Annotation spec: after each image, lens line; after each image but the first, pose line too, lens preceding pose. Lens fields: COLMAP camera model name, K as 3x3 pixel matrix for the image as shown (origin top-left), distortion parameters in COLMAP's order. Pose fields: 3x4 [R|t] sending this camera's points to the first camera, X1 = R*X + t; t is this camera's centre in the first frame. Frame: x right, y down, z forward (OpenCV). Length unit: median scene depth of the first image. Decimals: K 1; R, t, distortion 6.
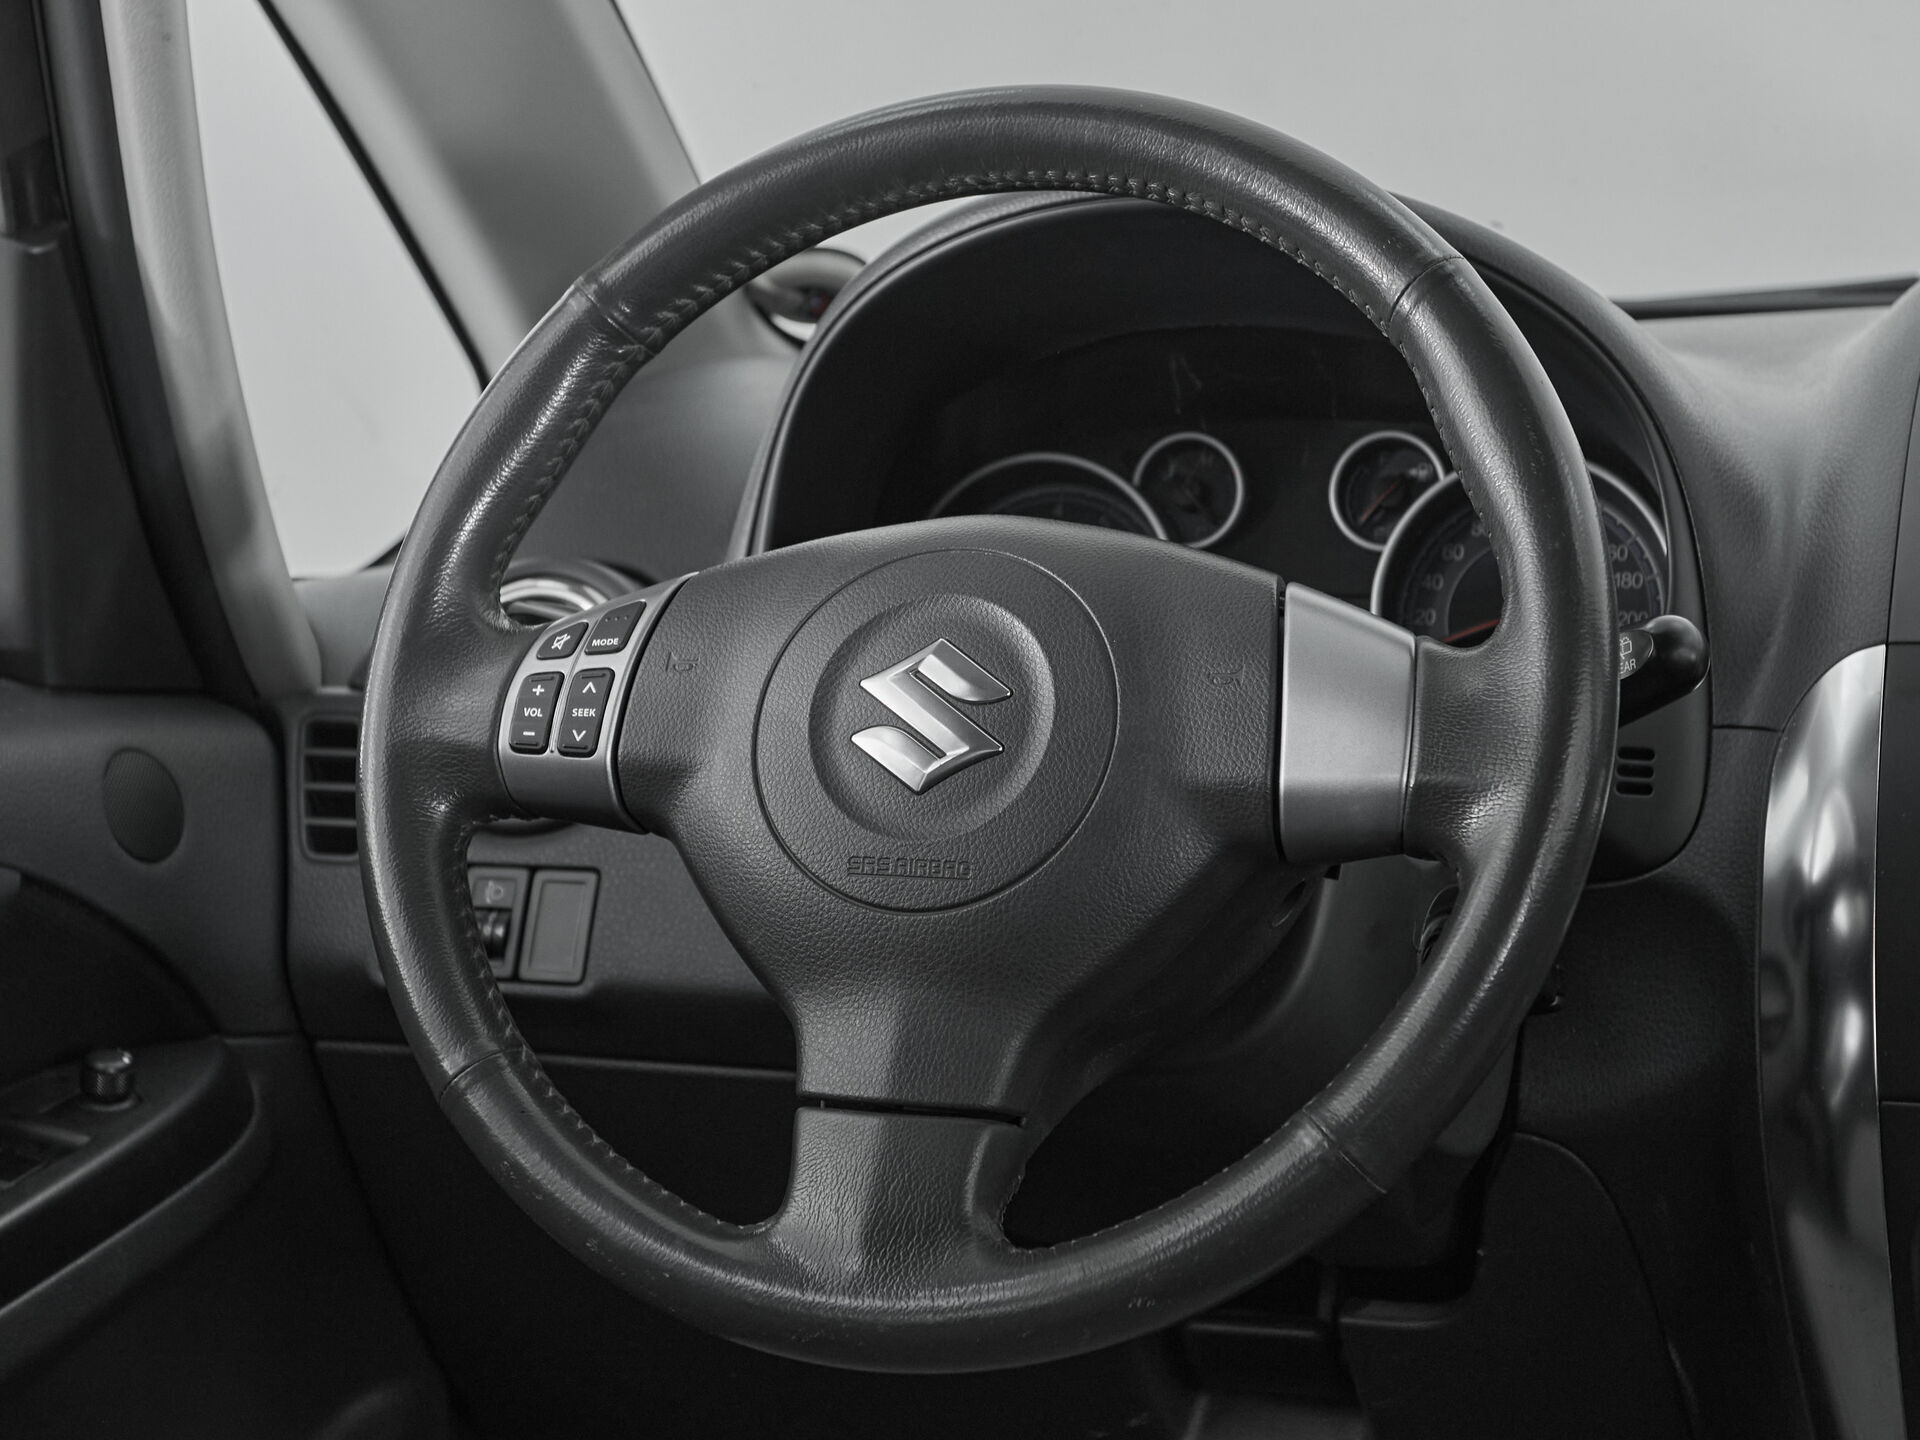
lens RADIAL K [[3766.9, 0, 863.6], [0, 3766.9, 718.8], [0, 0, 1]] dist [0.034946, 0.194878]
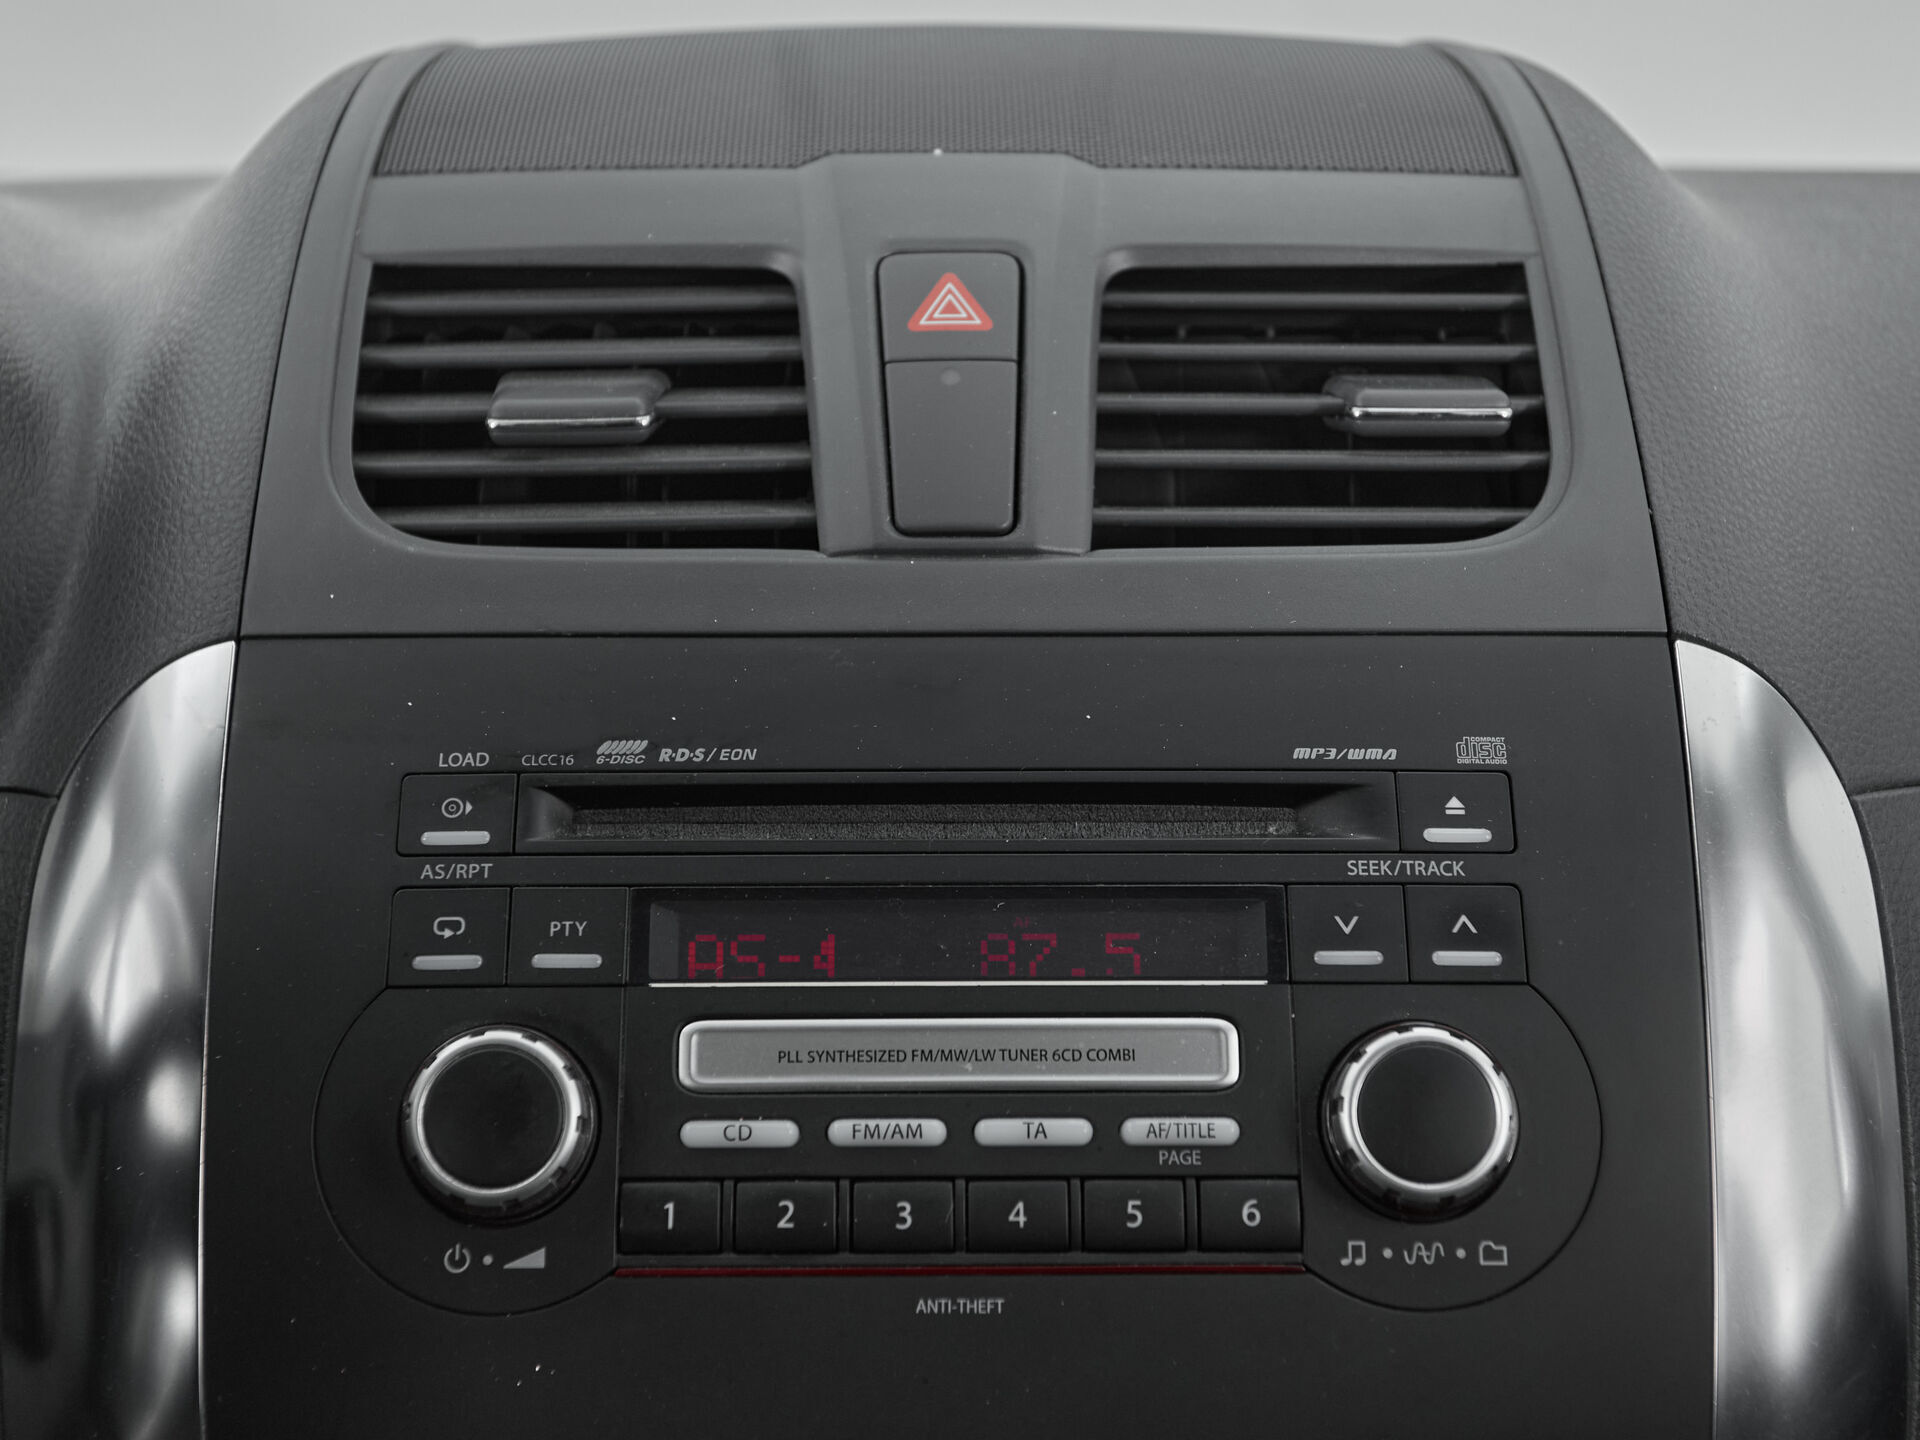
lens RADIAL K [[2904.1, 0, 964.1], [0, 2904.1, 687.4], [0, 0, 1]] dist [0.027613, 0.009309]
pose [[0.915250, -0.020356, 0.402372, 0.205898], [0.019699, 0.999789, 0.005772, -0.013735], [-0.402405, 0.002643, 0.915458, 0.584784]]
